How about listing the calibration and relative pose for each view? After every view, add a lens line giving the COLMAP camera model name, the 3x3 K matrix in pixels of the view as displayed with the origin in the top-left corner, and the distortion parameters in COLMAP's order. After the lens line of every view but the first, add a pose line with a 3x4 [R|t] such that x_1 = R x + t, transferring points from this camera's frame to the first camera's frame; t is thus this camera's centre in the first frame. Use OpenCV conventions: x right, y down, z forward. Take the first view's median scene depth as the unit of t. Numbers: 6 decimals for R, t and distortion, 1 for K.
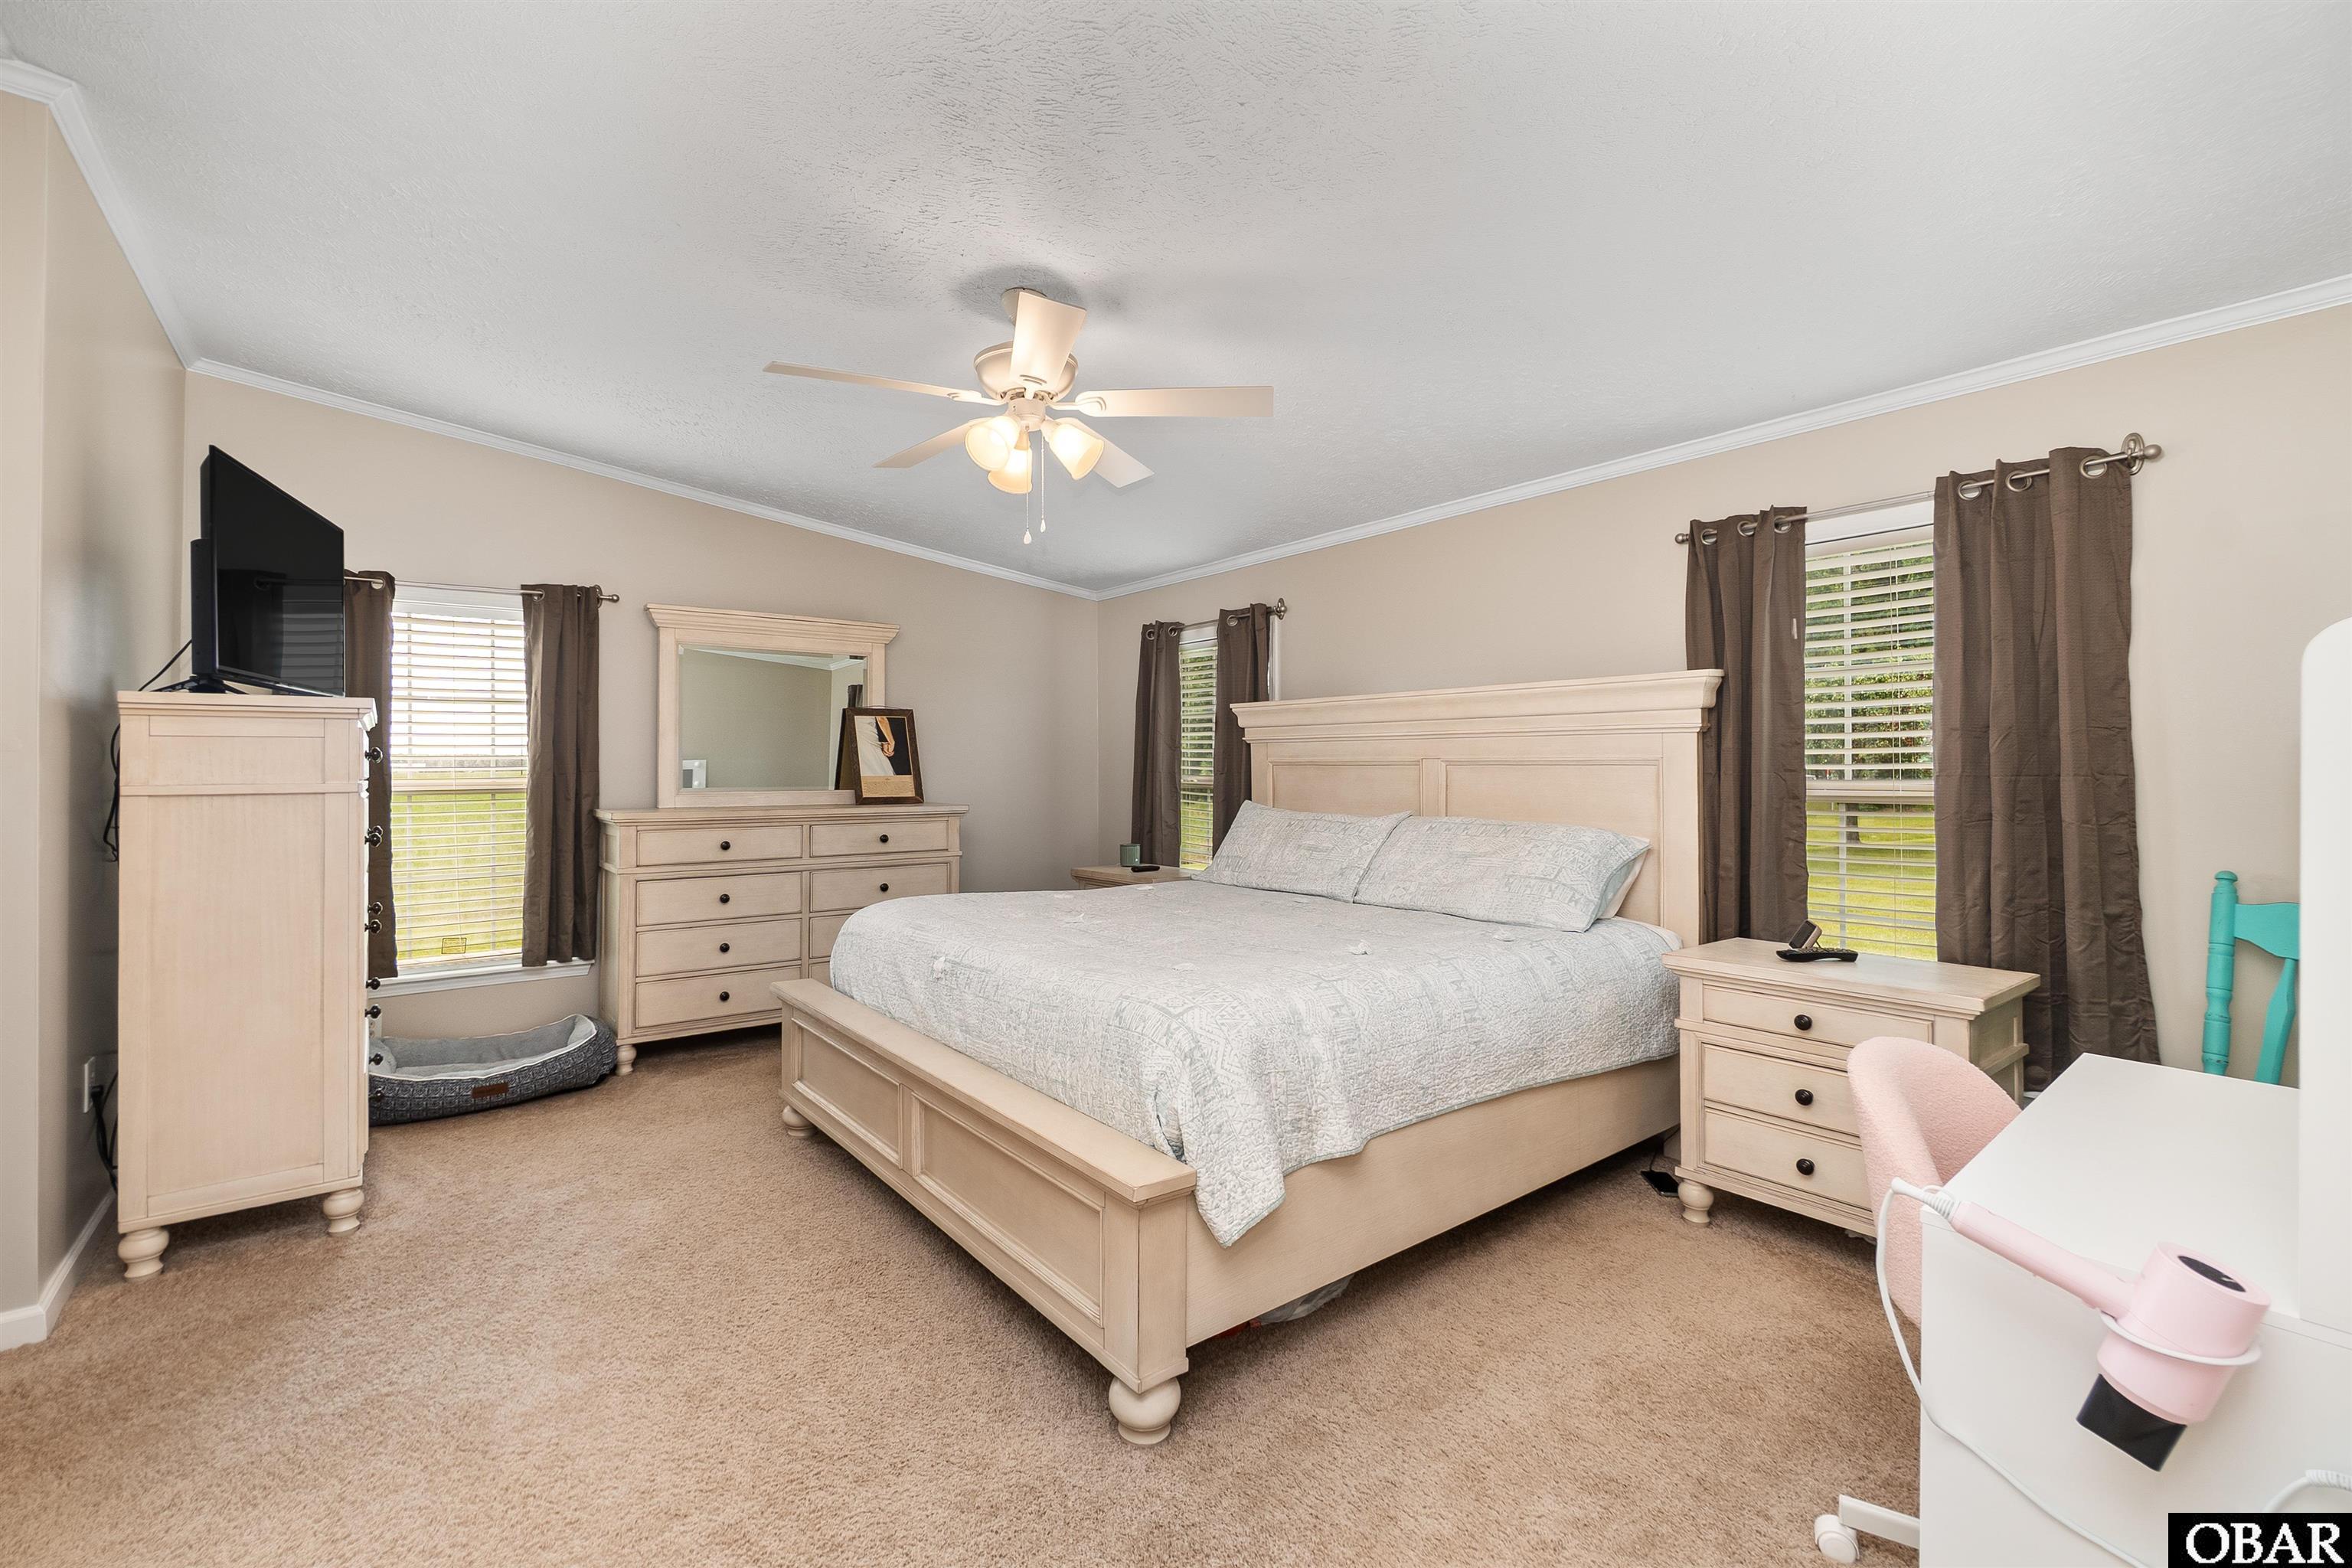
lens RADIAL K [[1011.6, 0, 1161.0], [0, 1011.6, 774.6], [0, 0, 1]] dist [-0.006249, -0.000088]
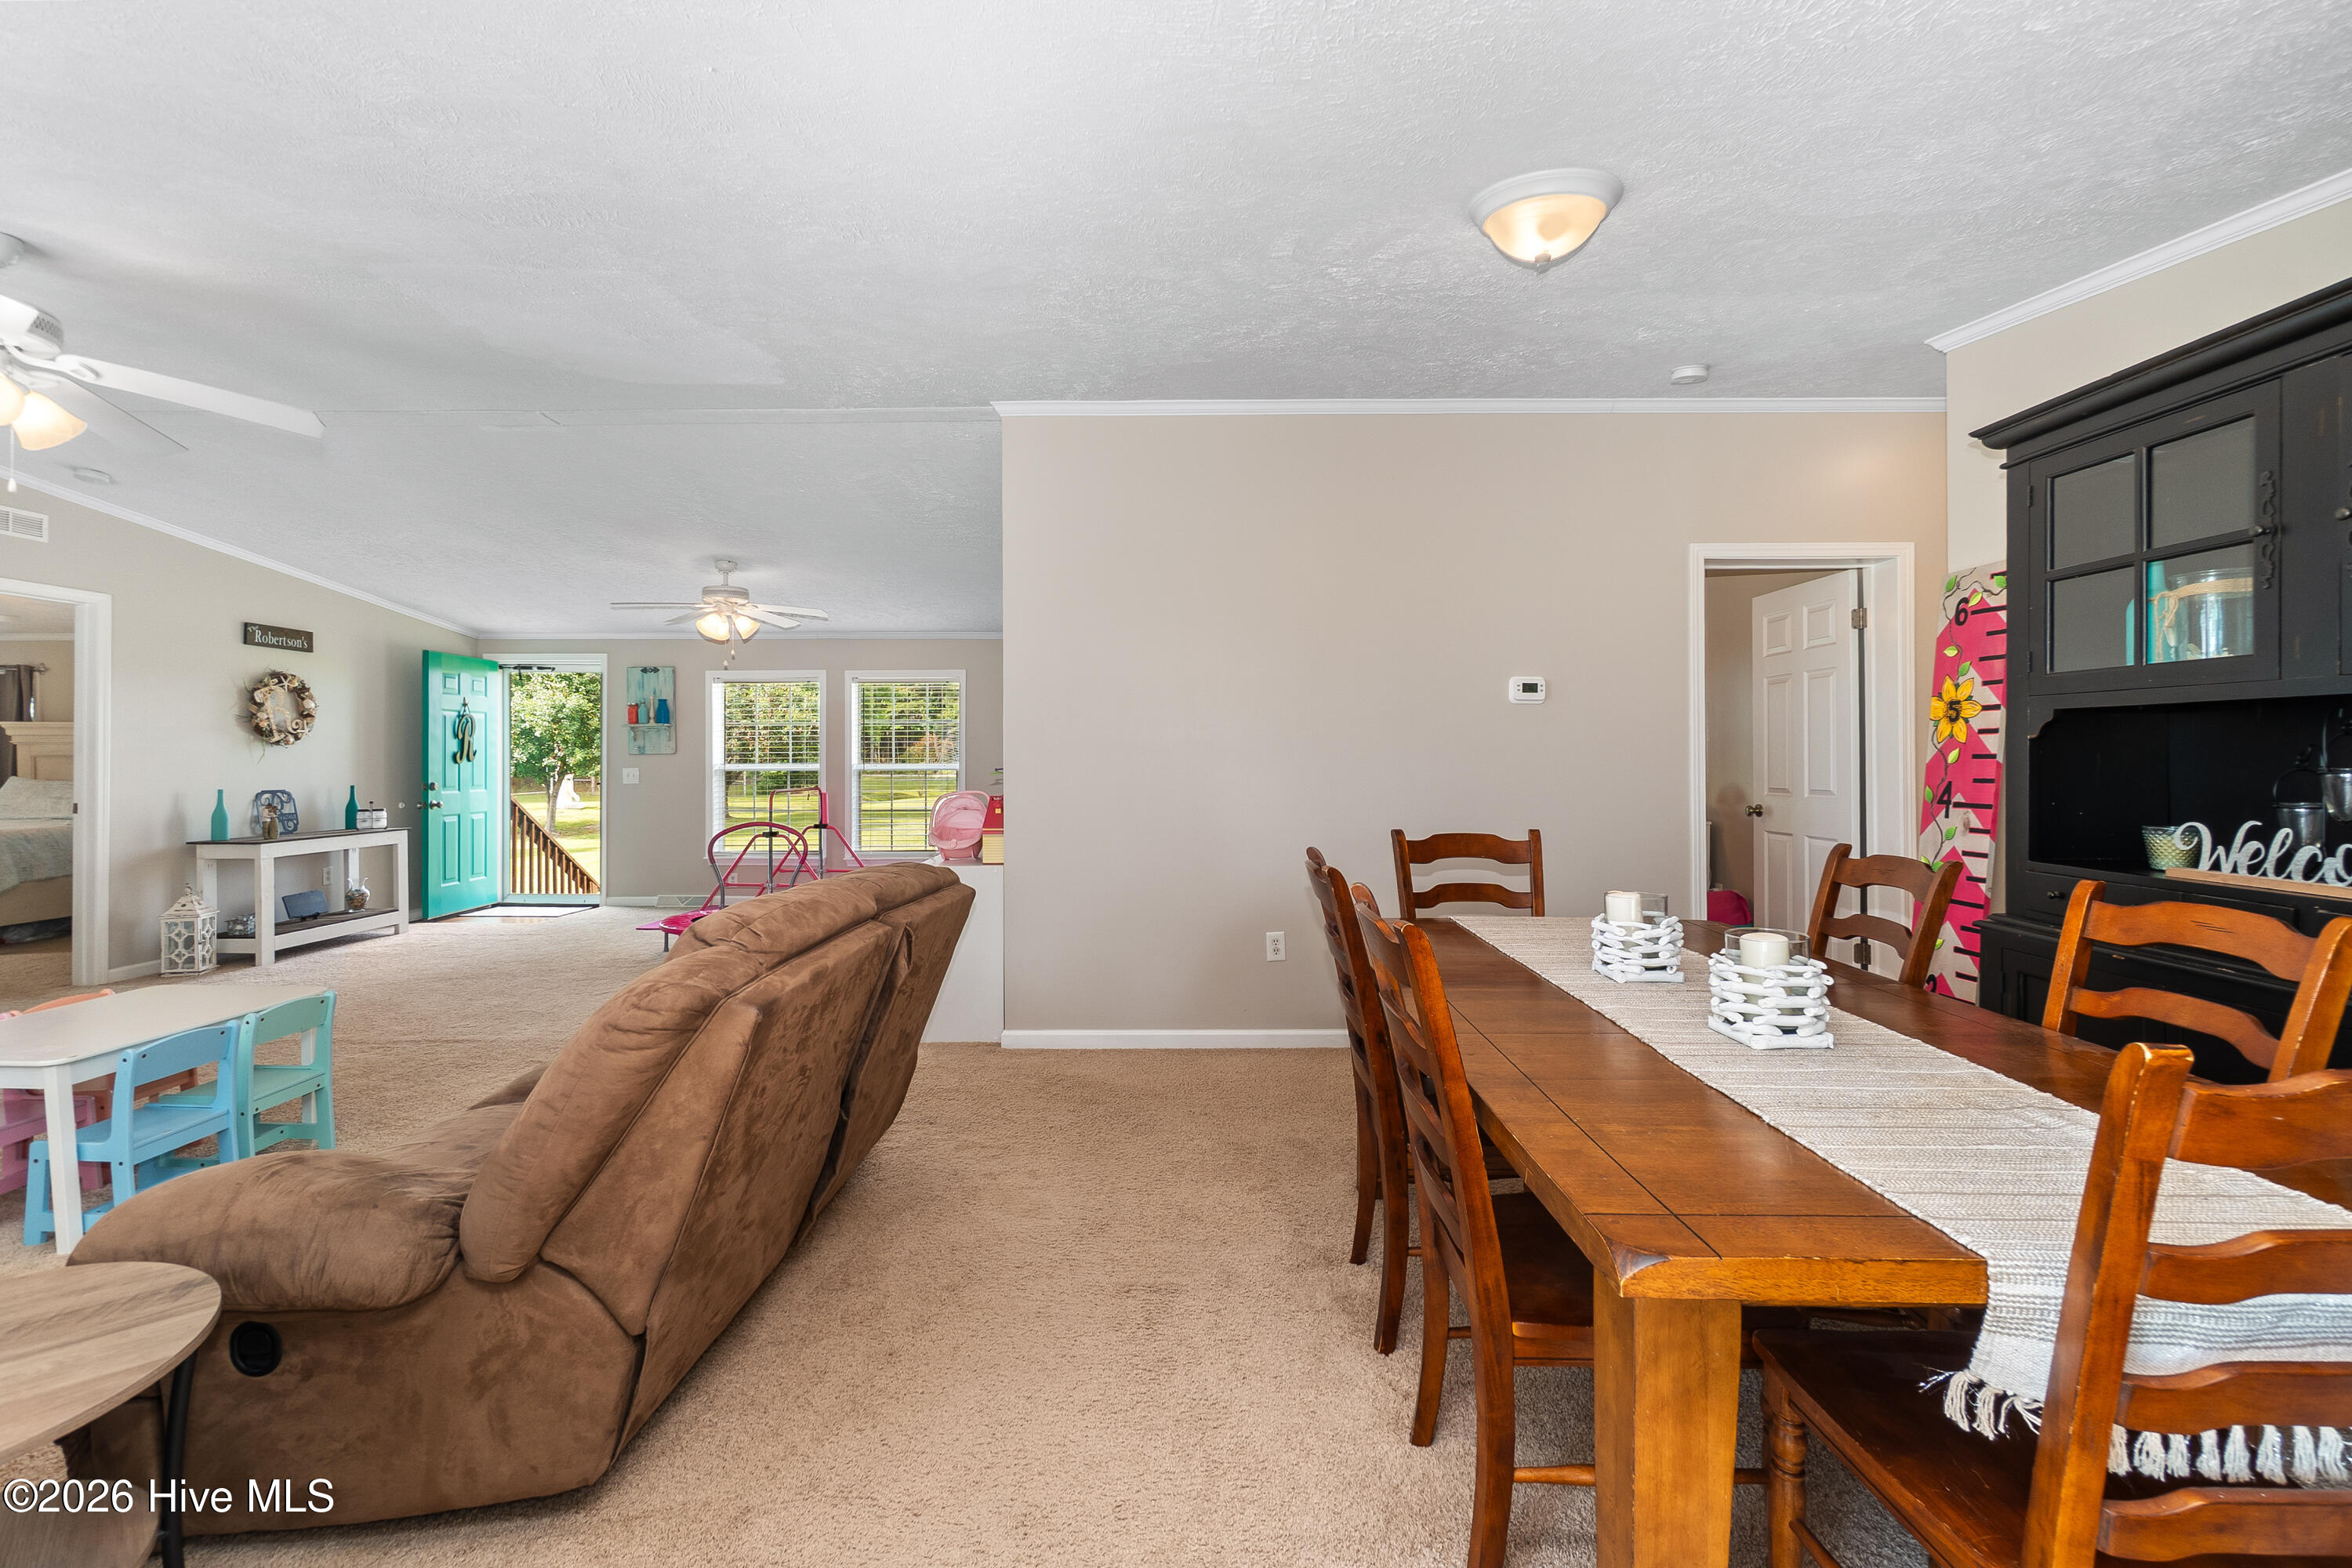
lens RADIAL K [[1022.1, 0, 1163.5], [0, 1022.1, 758.5], [0, 0, 1]] dist [-0.002900, 0.000027]
pose [[0.612098, -0.000202, 0.790782, -0.096279], [0.003900, 0.999989, -0.002763, 0.006437], [-0.790772, 0.004775, 0.612092, -1.771203]]
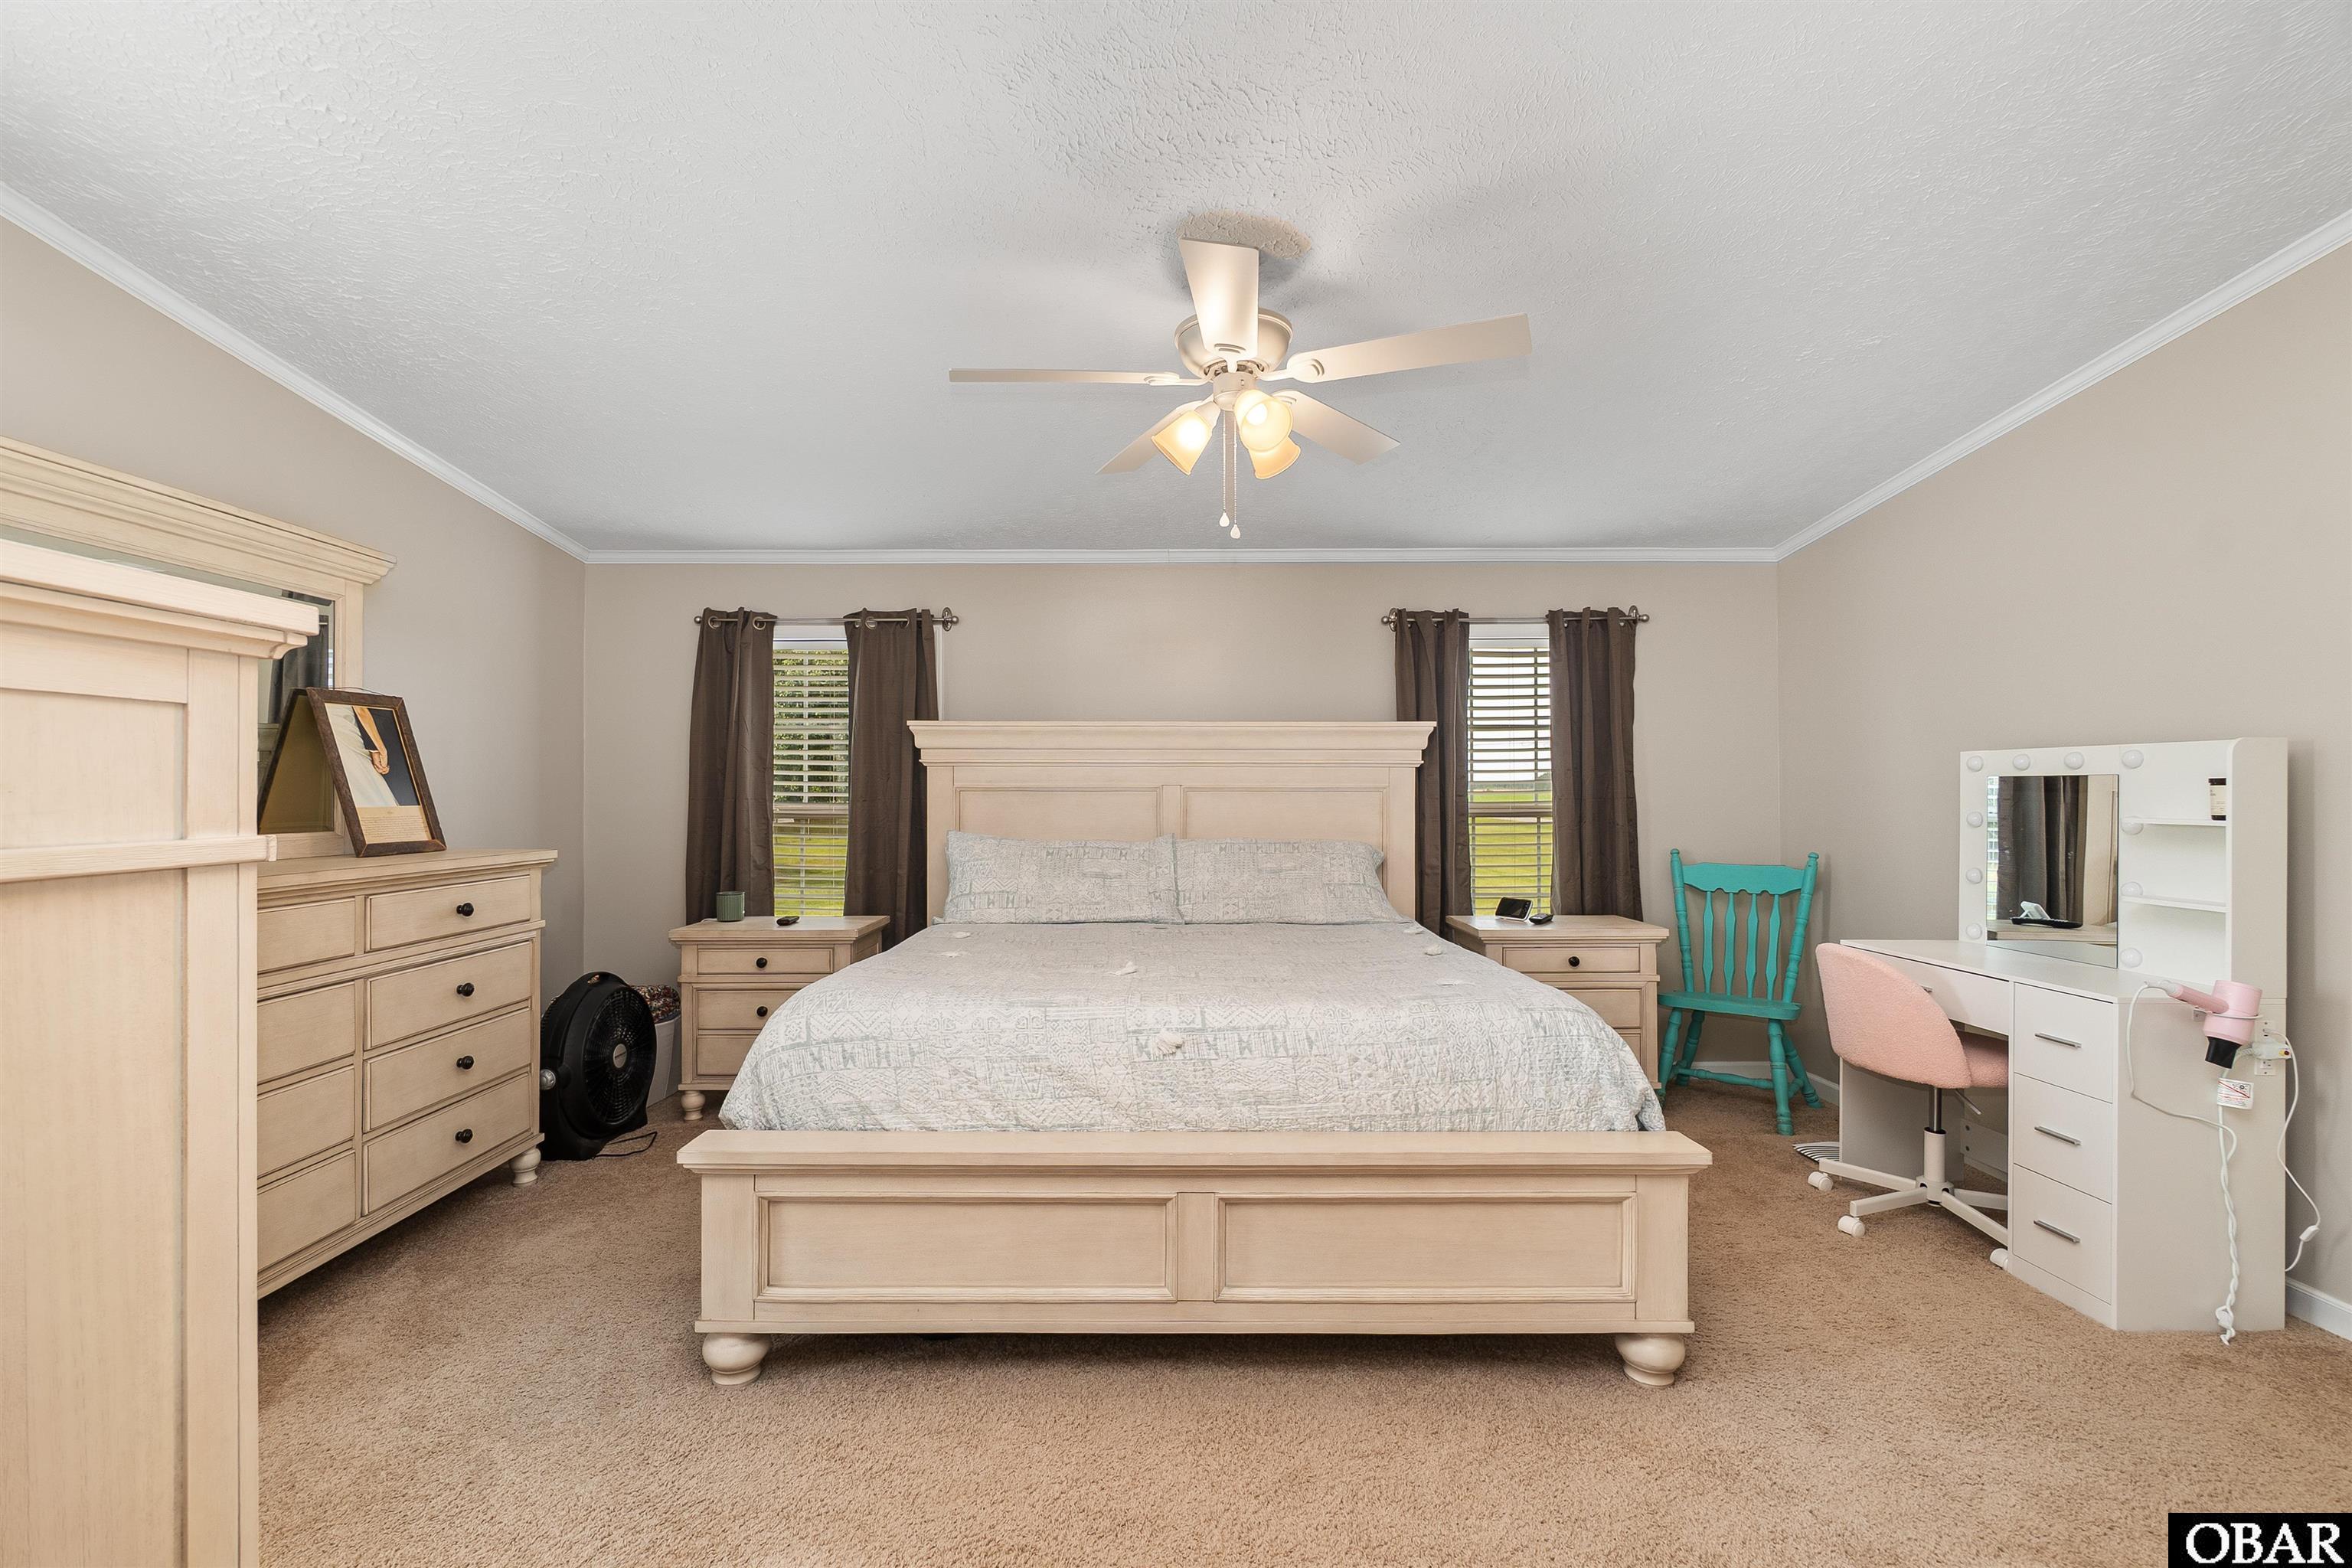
lens RADIAL K [[1017.7, 0, 1169.3], [0, 1017.7, 790.4], [0, 0, 1]] dist [-0.007292, 0.000143]
pose [[0.611629, 0.002818, 0.791140, -0.521540], [0.005150, 0.999958, -0.007543, -0.001800], [-0.791128, 0.008688, 0.611589, 0.302312]]
